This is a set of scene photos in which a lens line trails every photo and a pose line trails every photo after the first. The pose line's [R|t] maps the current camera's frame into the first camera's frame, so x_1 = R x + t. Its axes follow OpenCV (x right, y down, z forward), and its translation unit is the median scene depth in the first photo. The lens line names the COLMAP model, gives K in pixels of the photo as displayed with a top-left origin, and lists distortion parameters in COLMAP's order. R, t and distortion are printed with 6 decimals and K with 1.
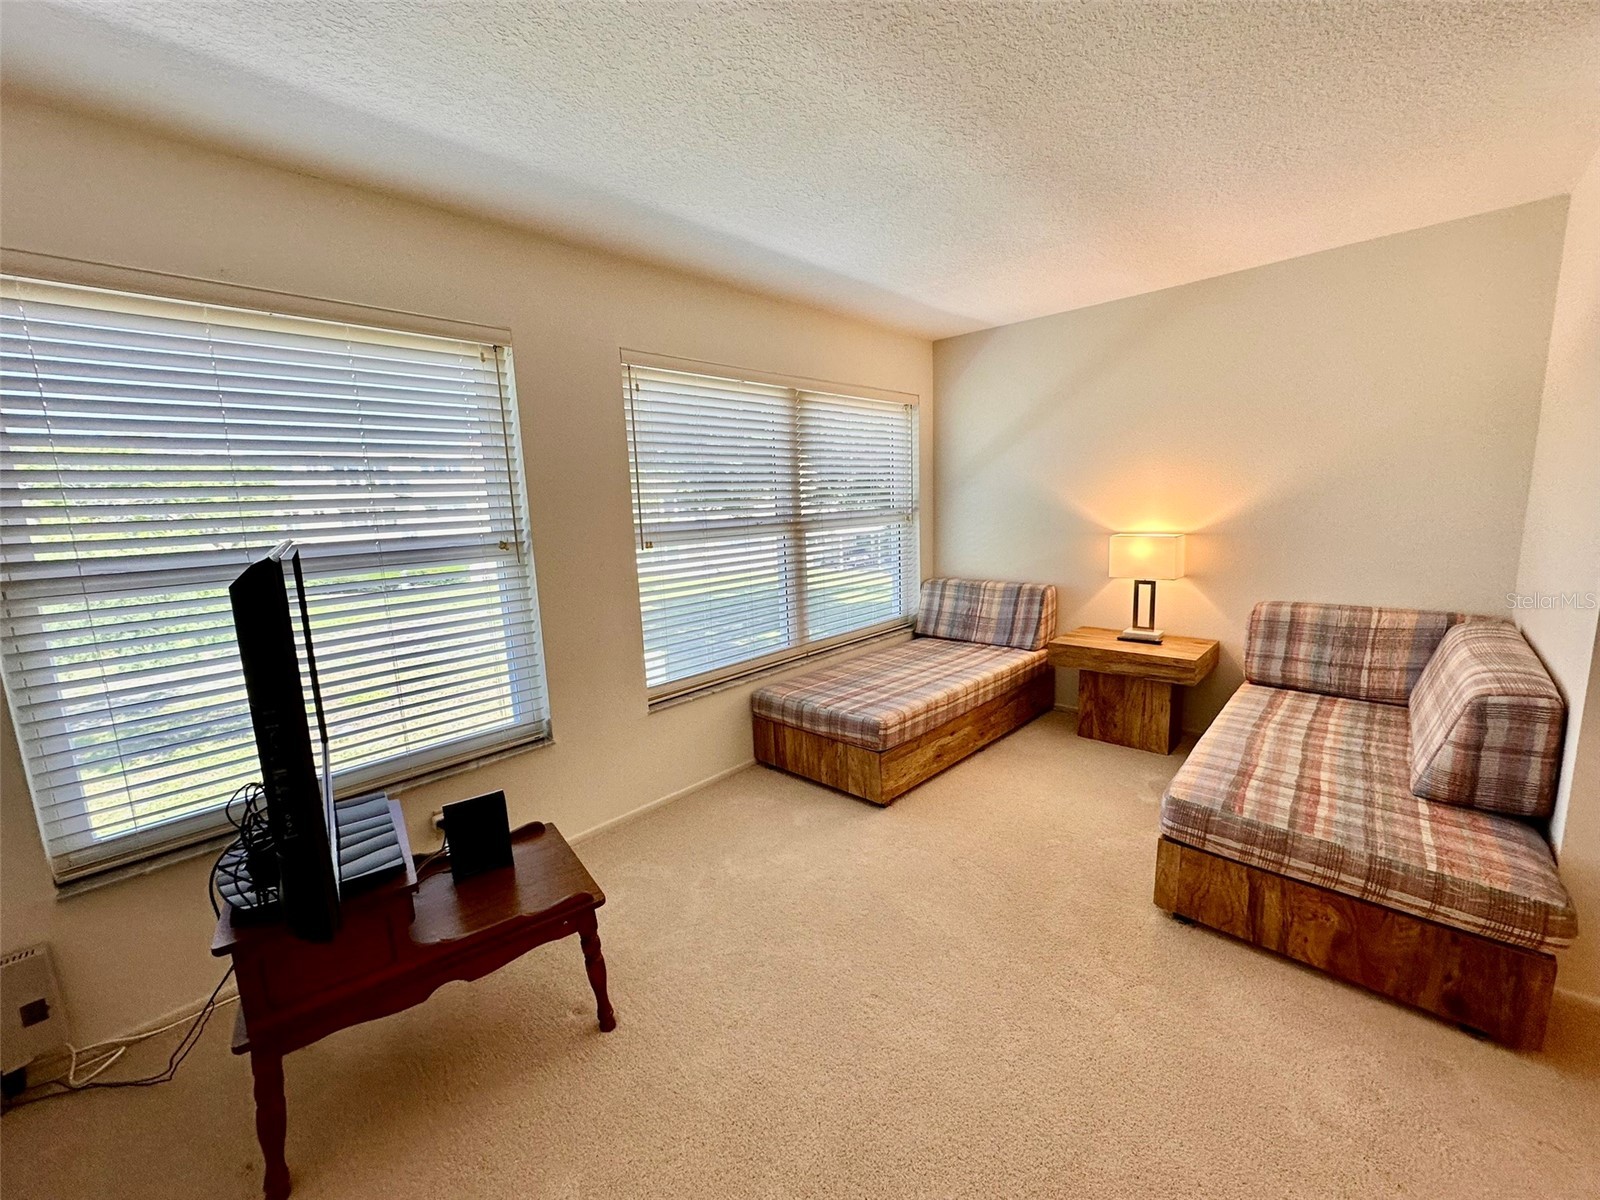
lens RADIAL K [[636.7, 0, 800.5], [0, 636.7, 598.5], [0, 0, 1]] dist [-0.002378, 0.000342]
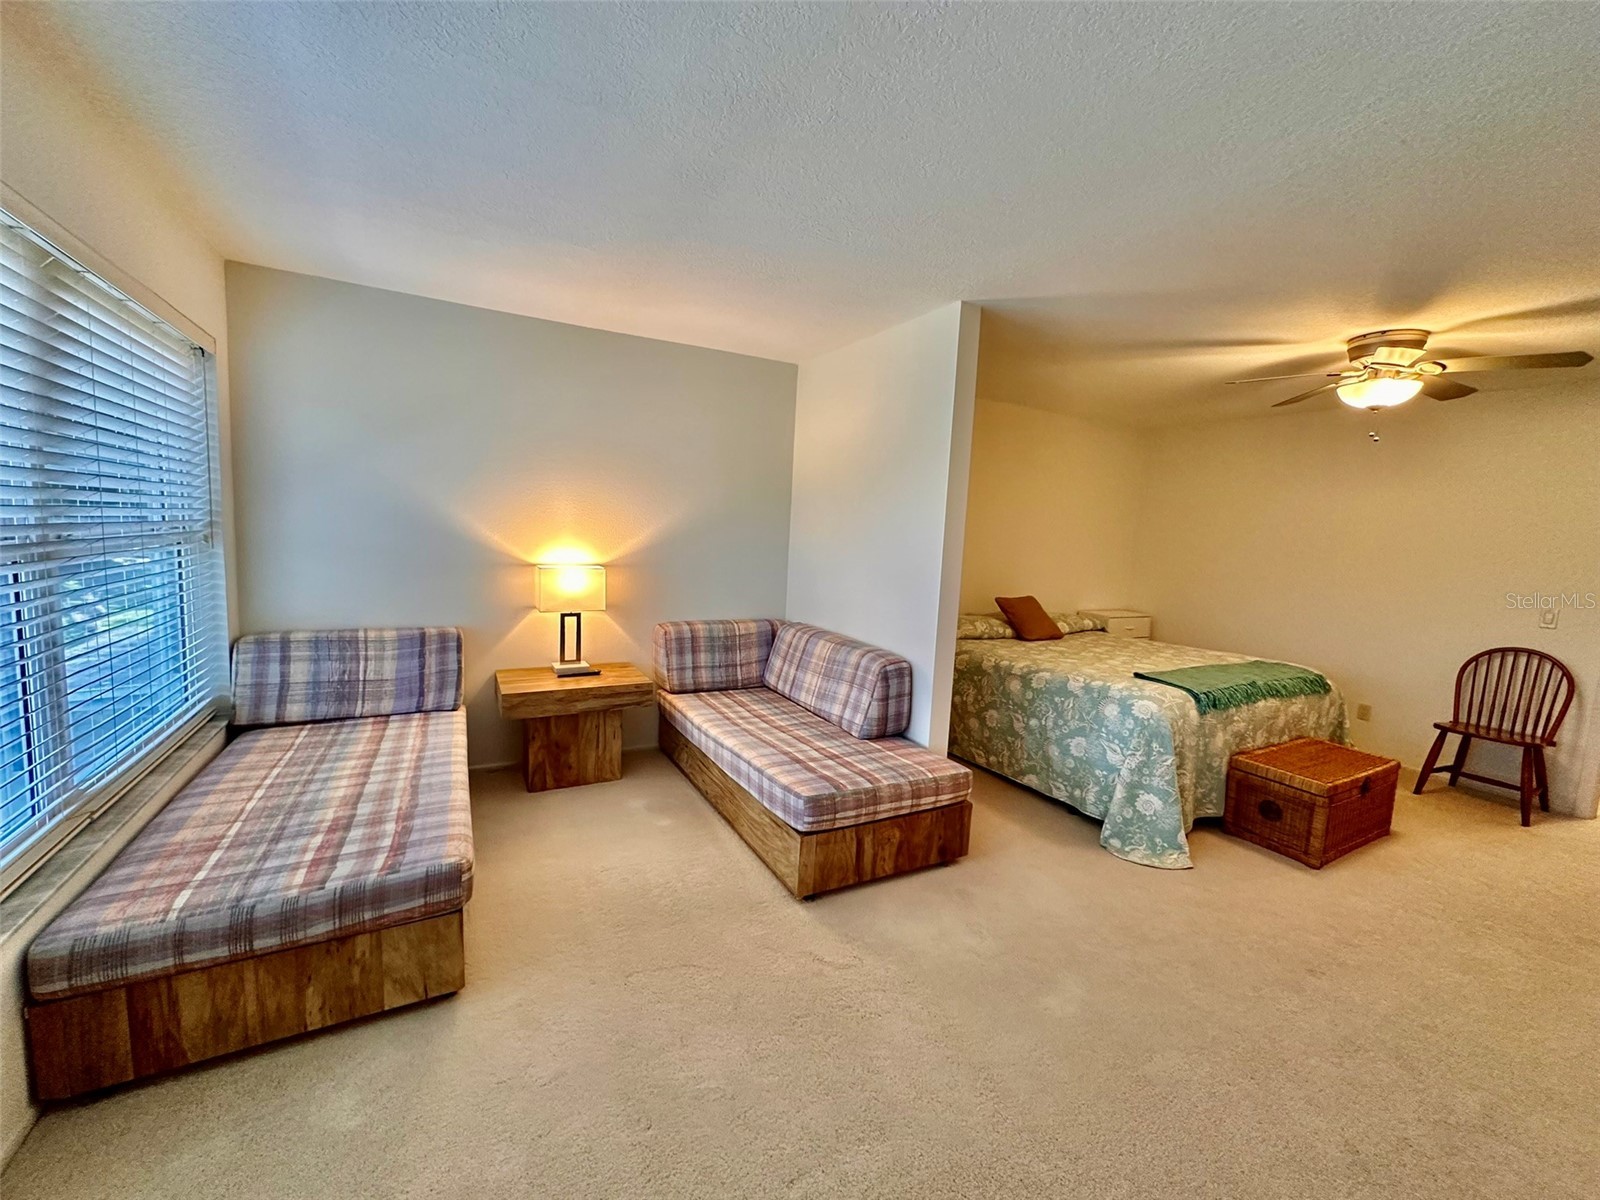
lens RADIAL K [[636.7, 0, 800.5], [0, 636.7, 598.5], [0, 0, 1]] dist [-0.002378, 0.000342]
pose [[0.303052, -0.051415, 0.951586, -0.335295], [0.088682, 0.995732, 0.025558, -0.051561], [-0.948839, 0.076643, 0.306318, 0.418843]]
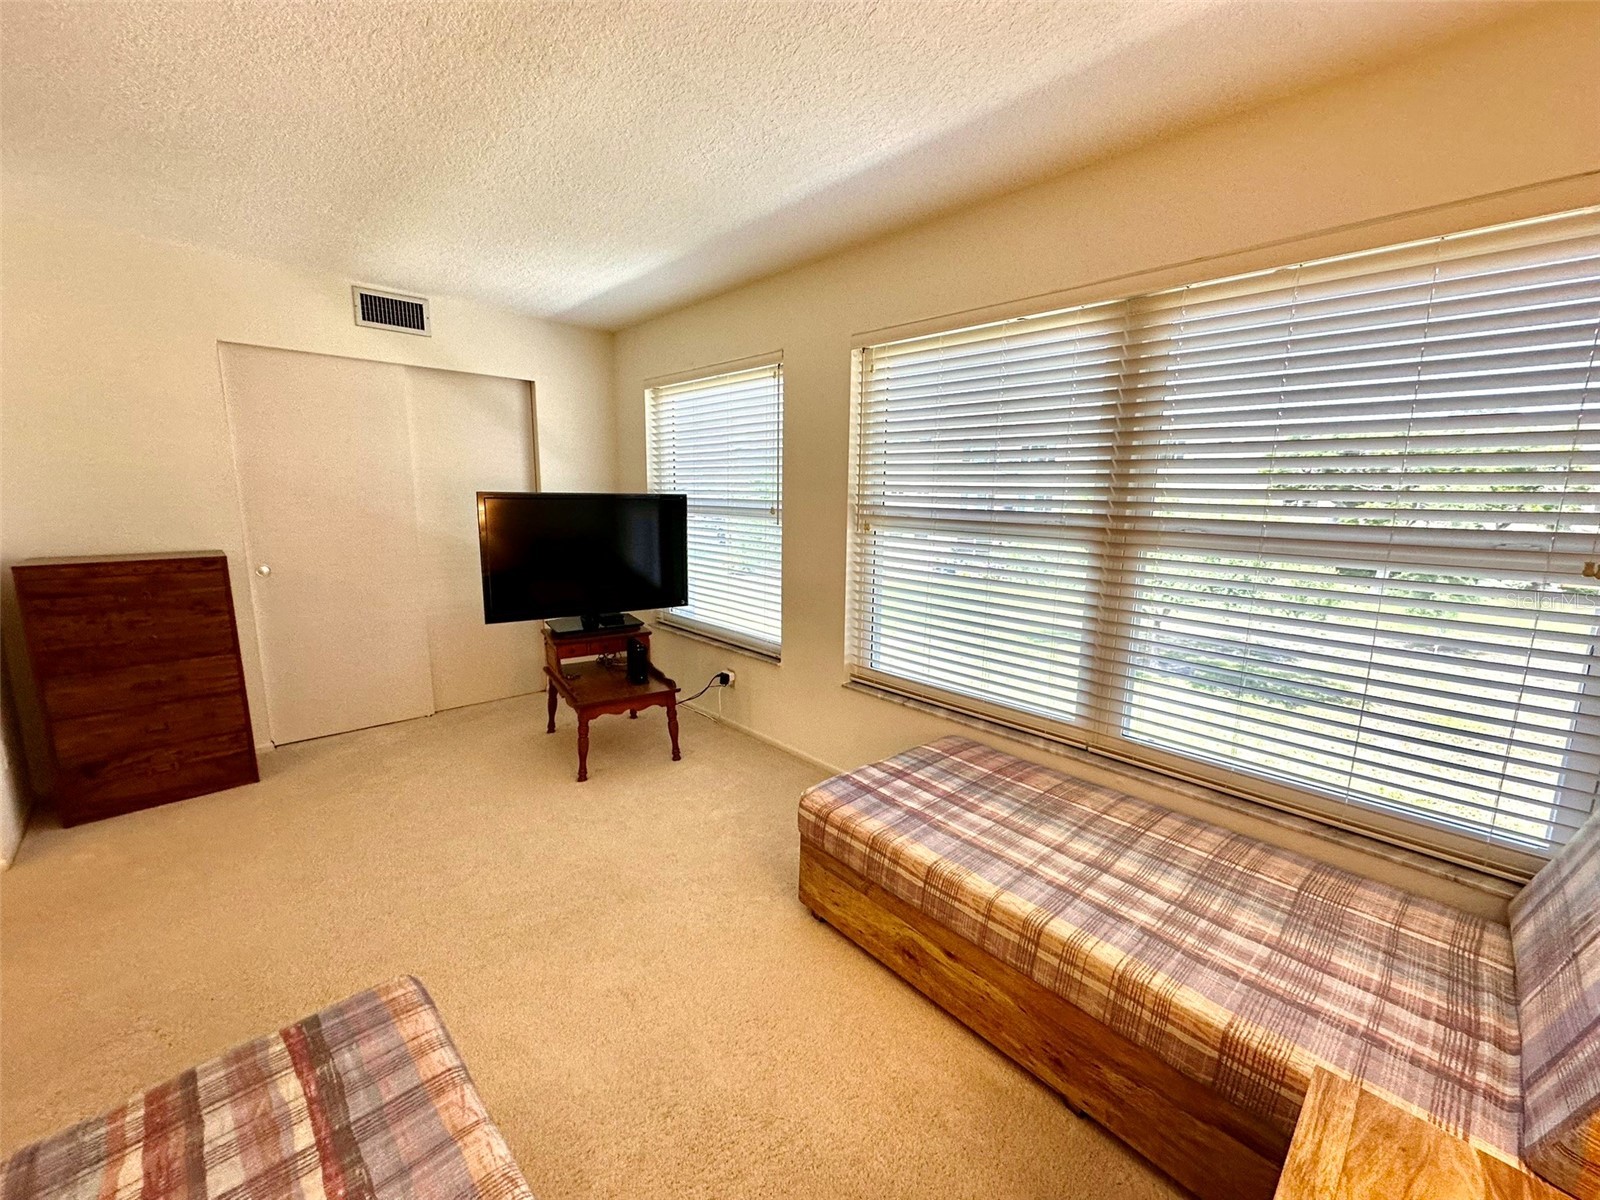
lens RADIAL K [[636.7, 0, 800.5], [0, 636.7, 598.5], [0, 0, 1]] dist [-0.002378, 0.000342]
pose [[-0.065385, 0.206307, -0.976300, 0.727298], [-0.167536, 0.962236, 0.214556, -0.163166], [0.983695, 0.177595, -0.028352, 0.892857]]
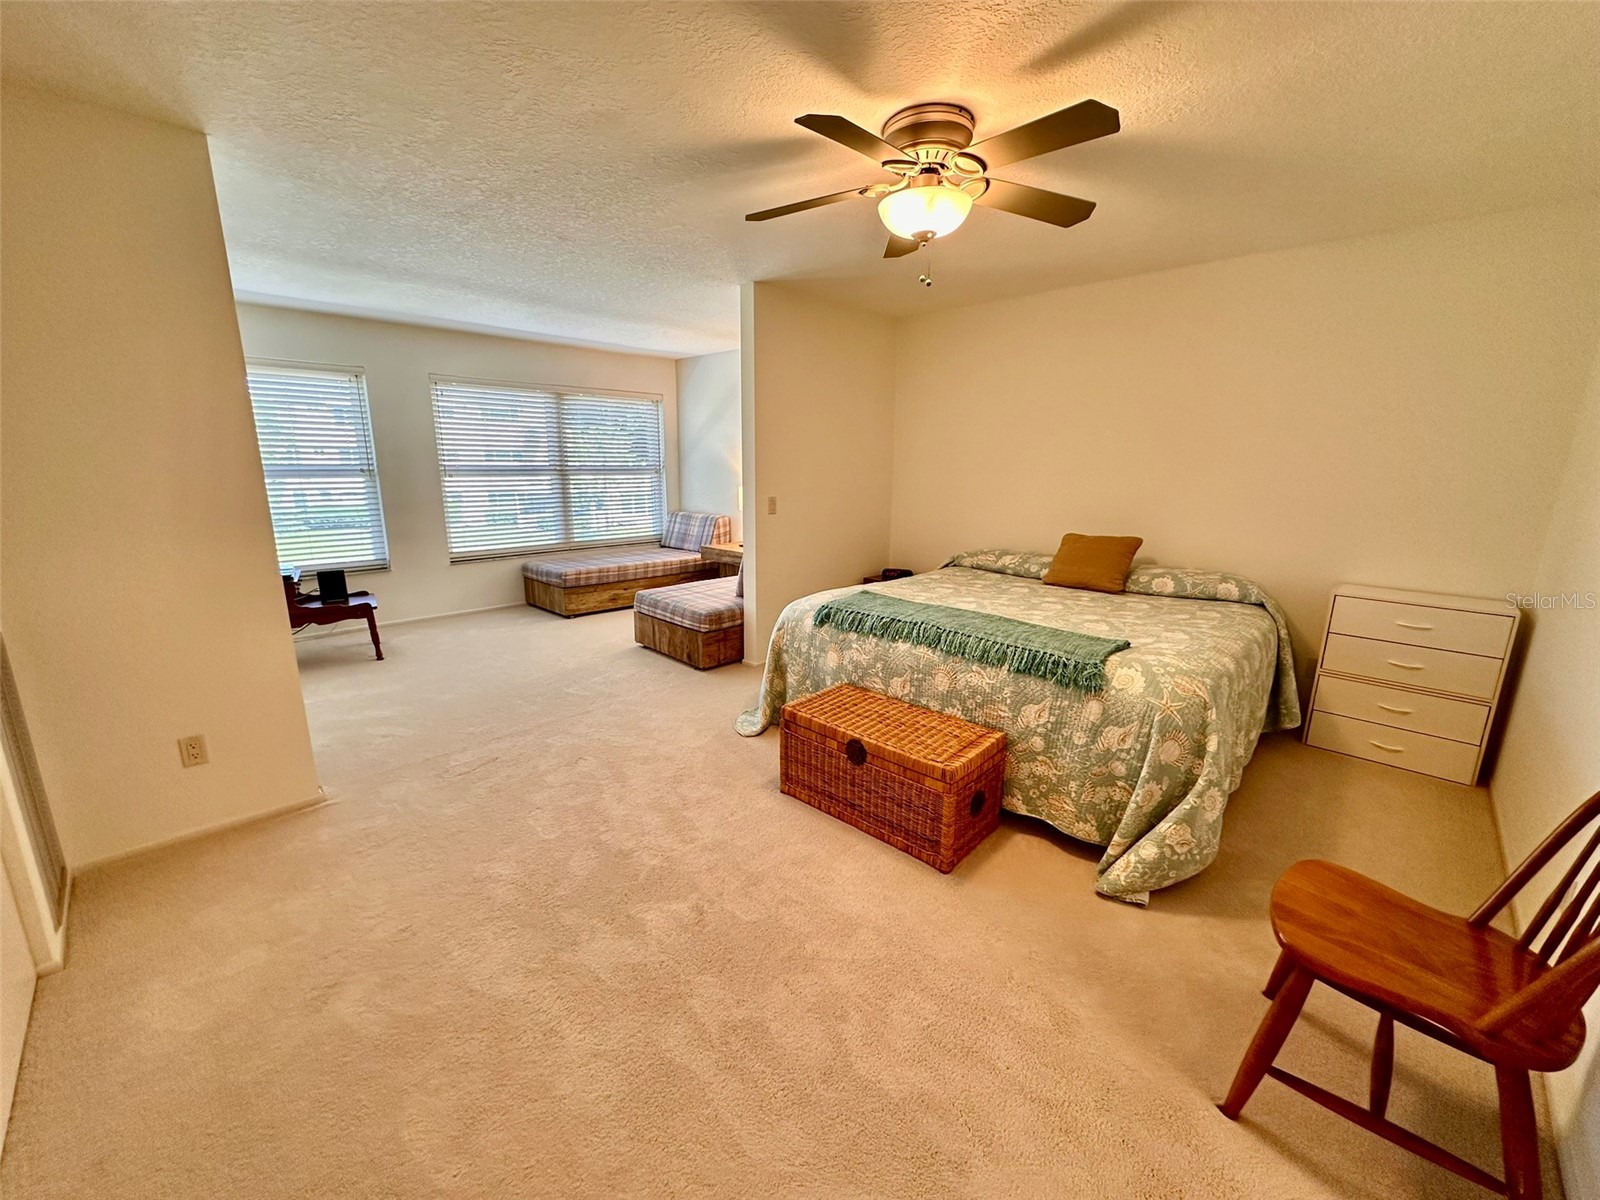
lens RADIAL K [[636.7, 0, 800.5], [0, 636.7, 598.5], [0, 0, 1]] dist [-0.002378, 0.000342]
pose [[0.998808, 0.048601, -0.004499, 0.792457], [-0.048262, 0.997169, 0.057654, 0.115196], [0.007288, -0.057368, 0.998326, -0.870657]]
